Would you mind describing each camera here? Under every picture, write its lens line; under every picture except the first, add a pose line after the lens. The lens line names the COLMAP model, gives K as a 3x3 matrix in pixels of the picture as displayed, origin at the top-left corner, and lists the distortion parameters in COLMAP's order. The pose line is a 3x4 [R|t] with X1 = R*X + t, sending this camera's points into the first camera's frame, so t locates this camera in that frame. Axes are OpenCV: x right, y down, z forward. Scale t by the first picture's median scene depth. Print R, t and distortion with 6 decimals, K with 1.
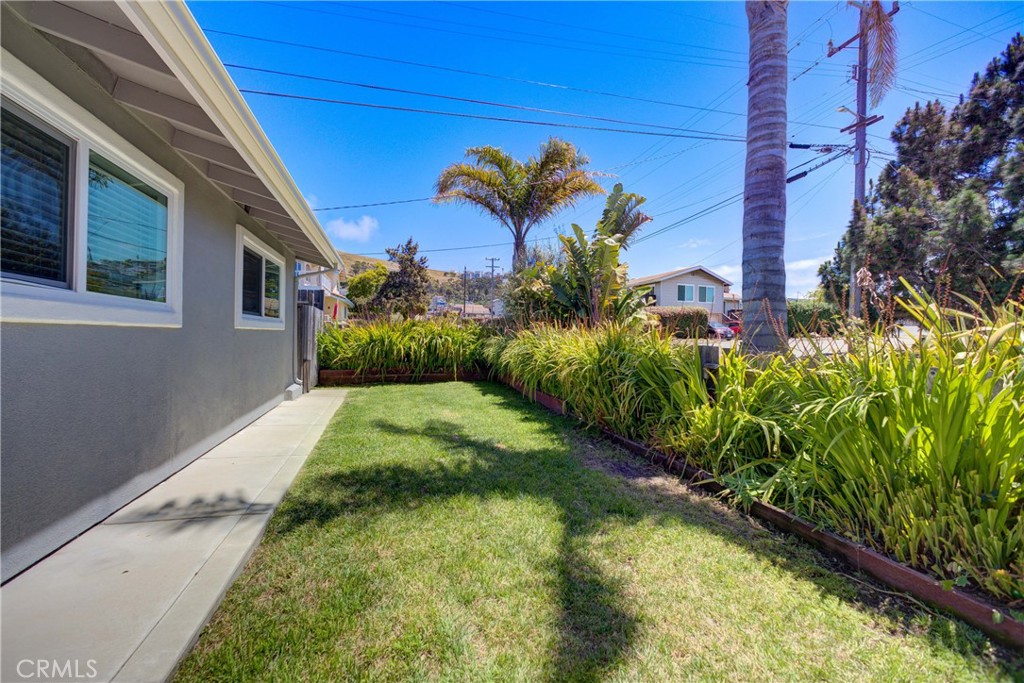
lens RADIAL K [[404.2, 0, 505.5], [0, 404.2, 337.3], [0, 0, 1]] dist [-0.028951, 0.012271]
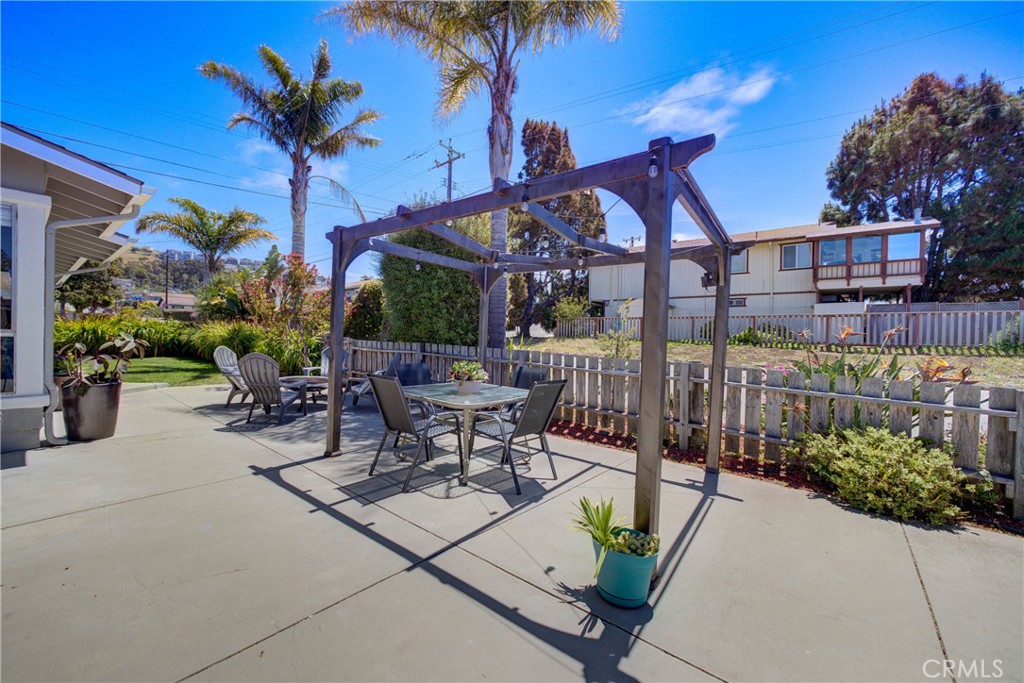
lens RADIAL K [[404.2, 0, 505.5], [0, 404.2, 337.3], [0, 0, 1]] dist [-0.028951, 0.012271]
pose [[0.823231, -0.002594, 0.567701, 0.082401], [-0.001966, 0.999971, 0.007419, 0.013559], [-0.567704, -0.007224, 0.823201, -0.780832]]
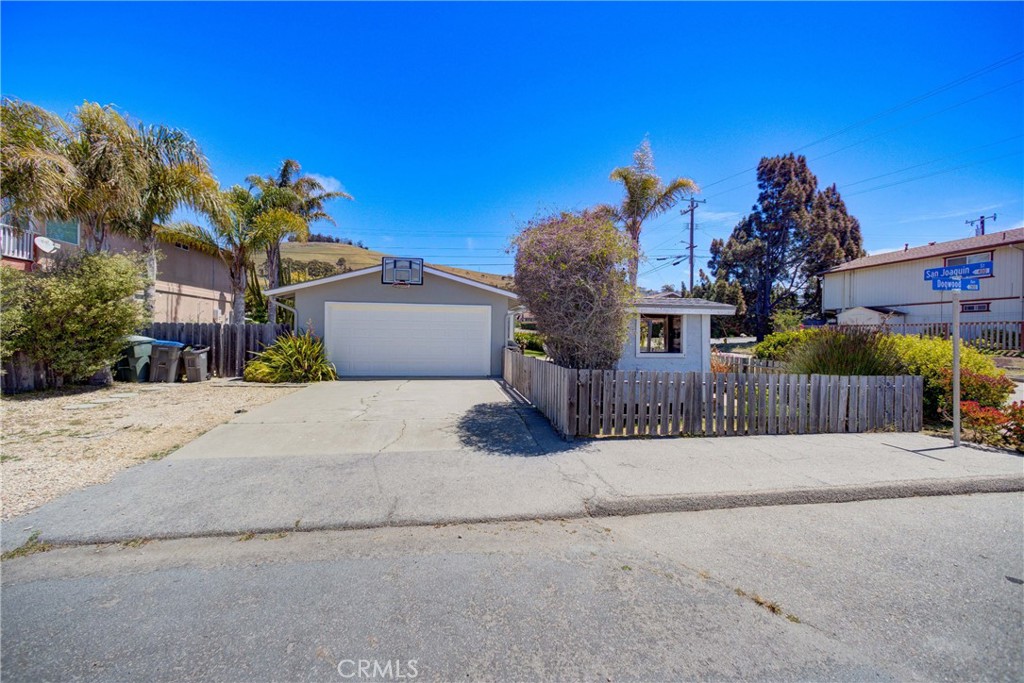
lens RADIAL K [[404.2, 0, 505.5], [0, 404.2, 337.3], [0, 0, 1]] dist [-0.028951, 0.012271]
pose [[0.988815, 0.017821, -0.148080, 0.620735], [-0.019192, 0.999785, -0.007831, 0.190452], [0.147908, 0.010585, 0.988944, -6.247399]]
